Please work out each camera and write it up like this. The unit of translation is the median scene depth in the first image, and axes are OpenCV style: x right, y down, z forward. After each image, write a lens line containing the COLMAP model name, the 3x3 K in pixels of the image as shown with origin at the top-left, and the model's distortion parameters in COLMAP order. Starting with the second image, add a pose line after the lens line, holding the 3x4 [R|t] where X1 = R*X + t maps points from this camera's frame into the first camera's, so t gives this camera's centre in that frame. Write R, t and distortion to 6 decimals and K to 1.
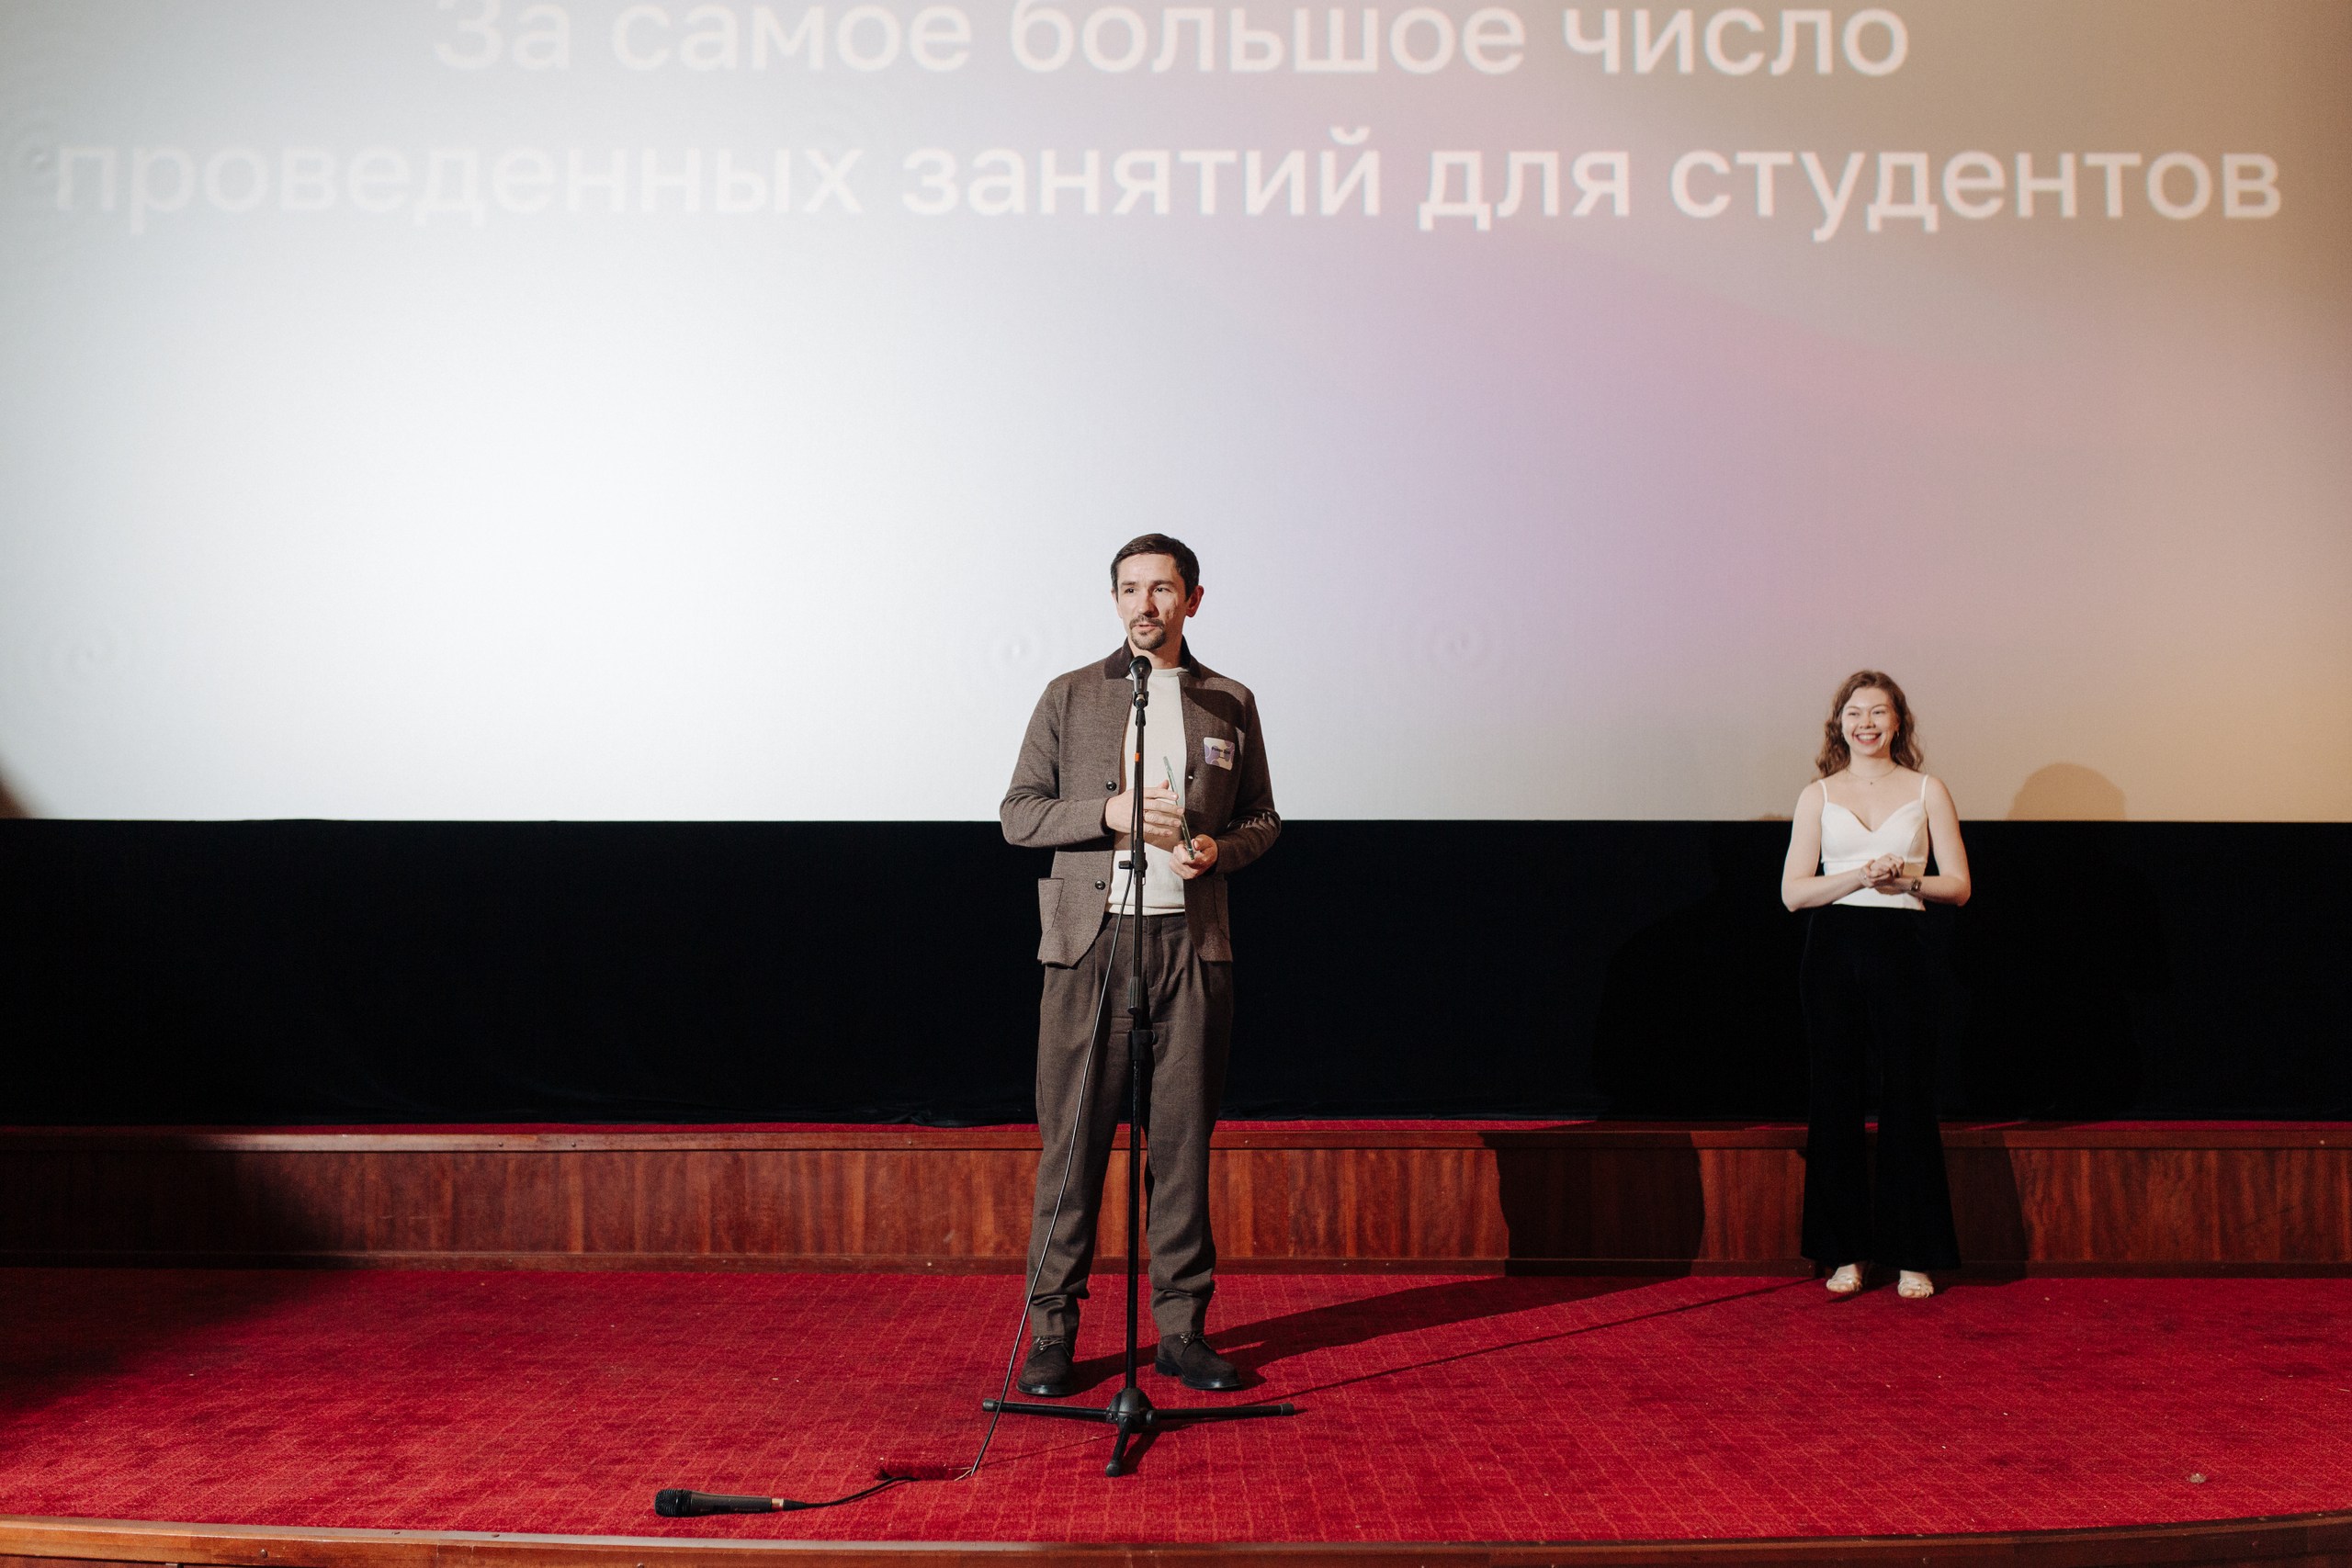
lens RADIAL K [[2216.8, 0, 1177.1], [0, 2216.8, 780.7], [0, 0, 1]] dist [-0.001717, 0.006313]
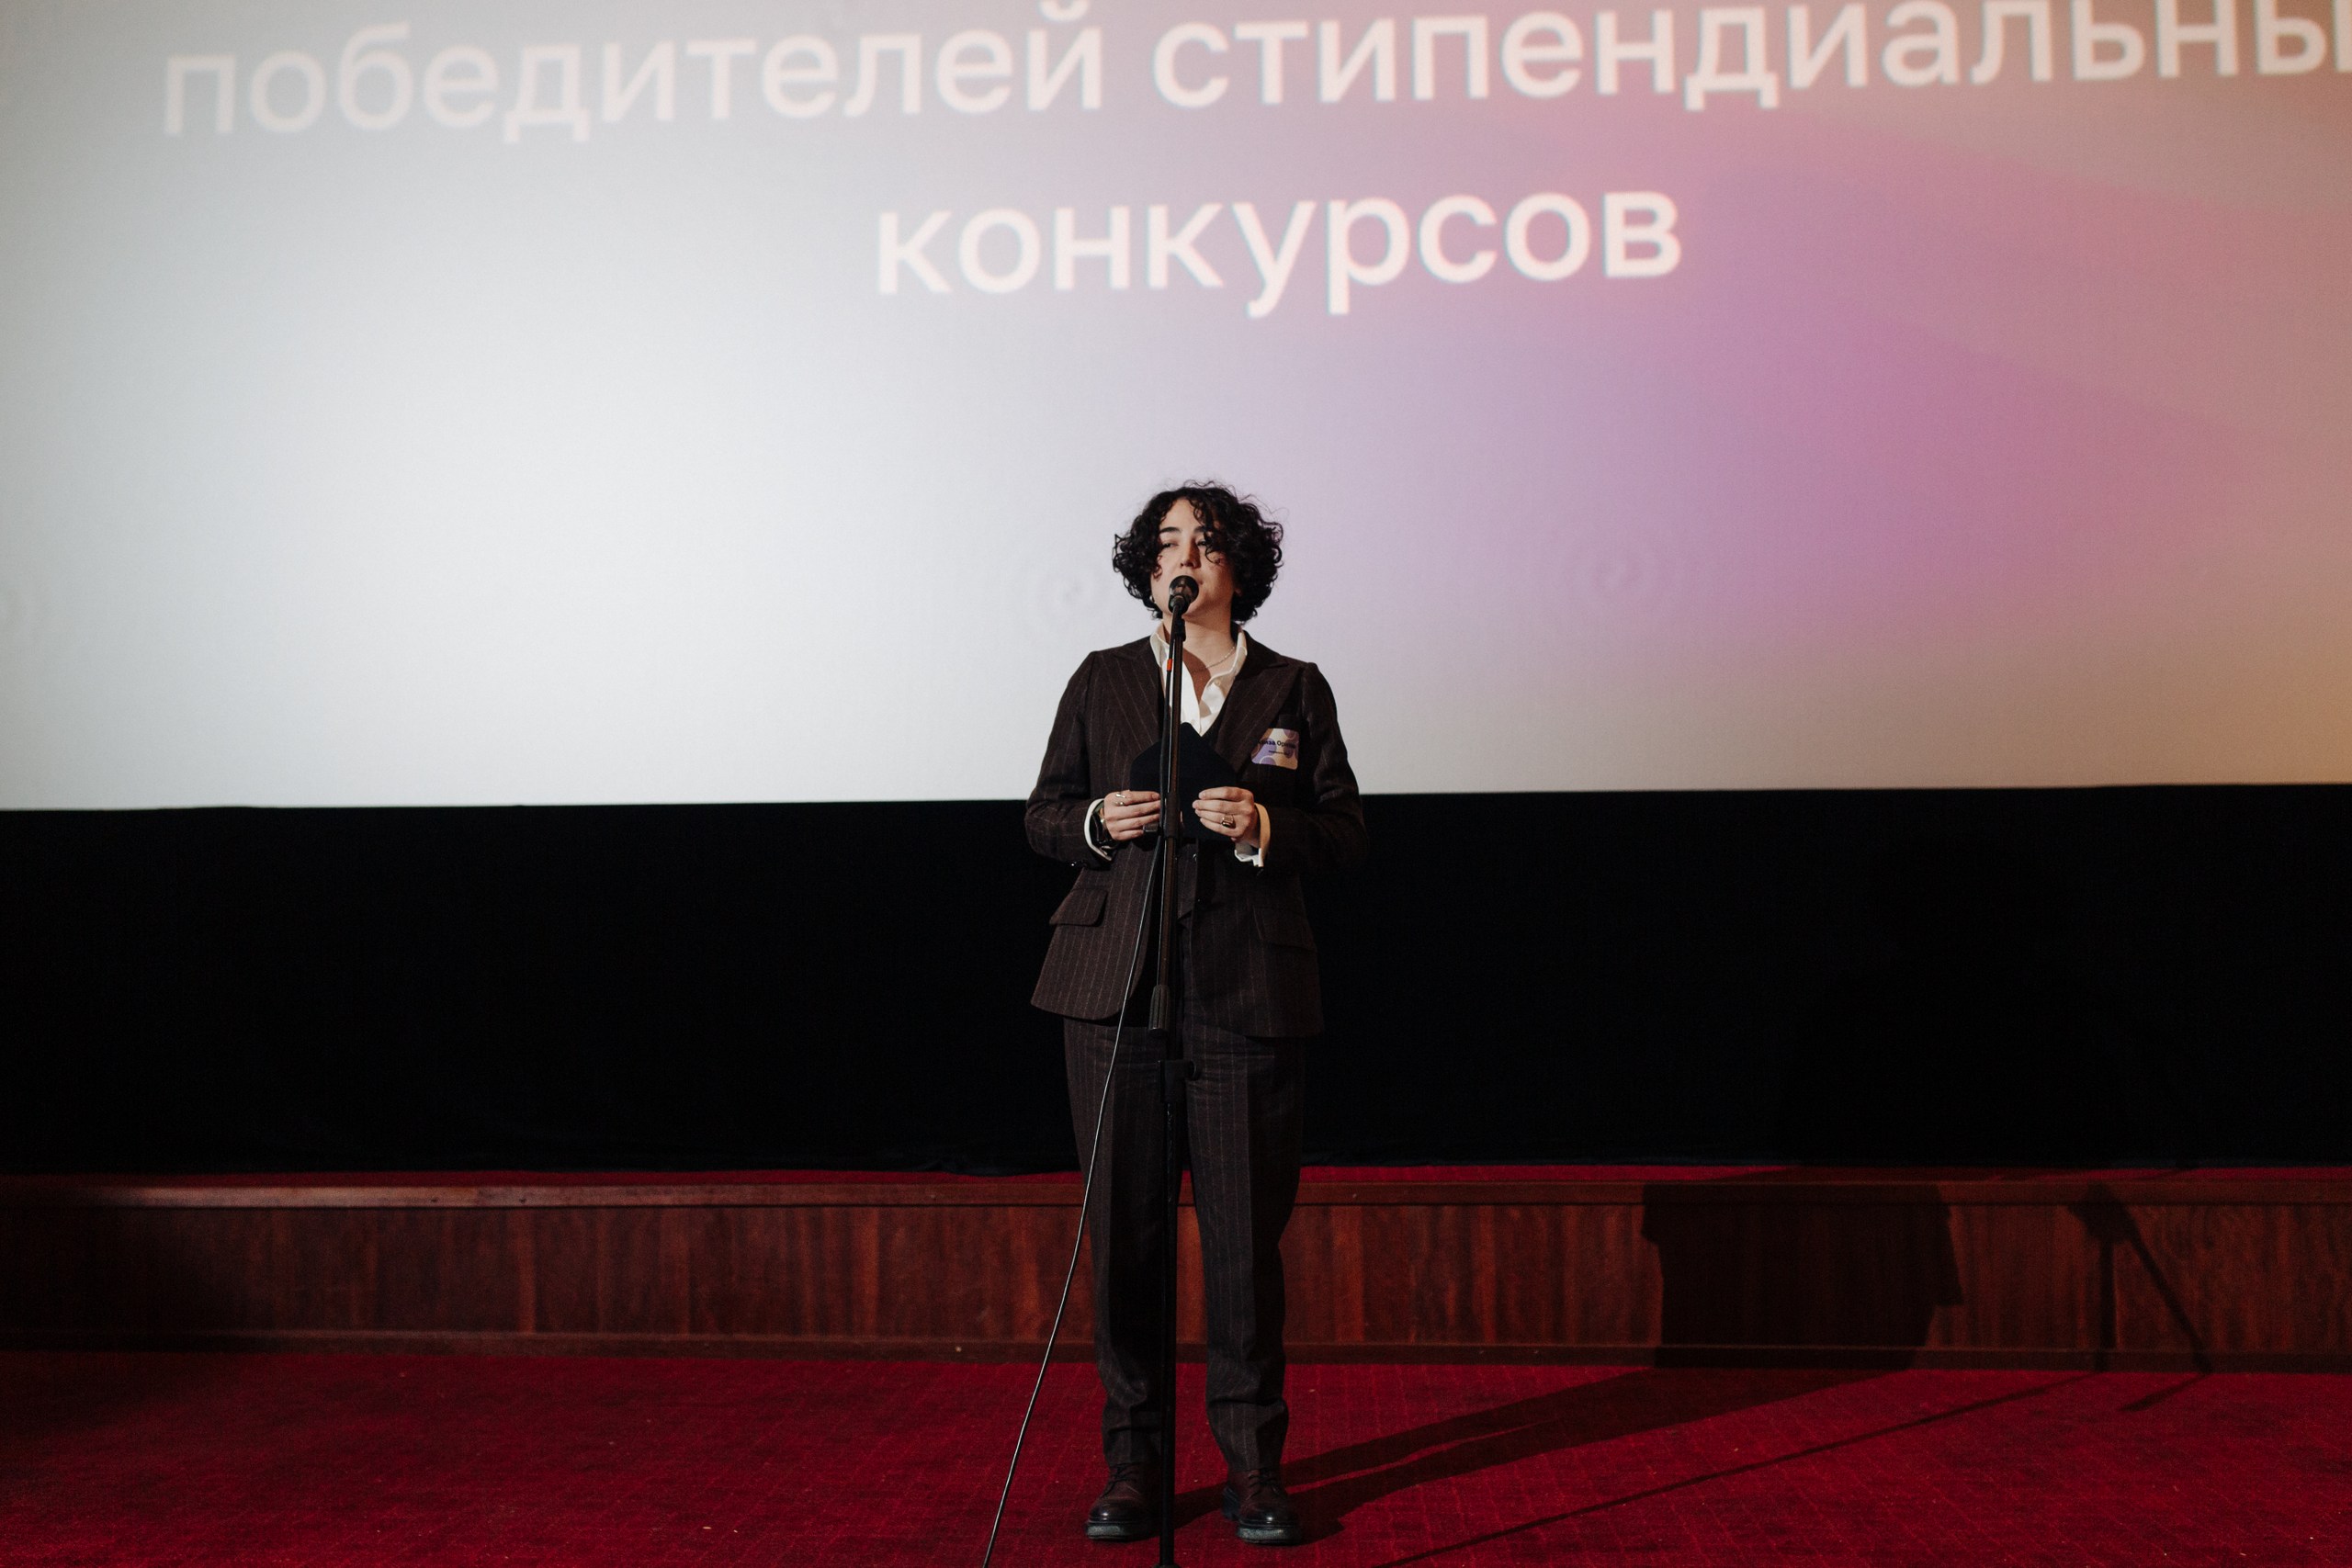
lens RADIAL K [[2240.5, 0, 1176.0], [0, 2240.5, 784.0], [0, 0, 1]] dist [-0.002344, 0.006353]
pose [[0.997730, -0.012287, -0.066213, 0.022402], [0.011877, 0.999908, -0.006578, 0.020473], [0.066287, 0.005776, 0.997784, 0.197407]]
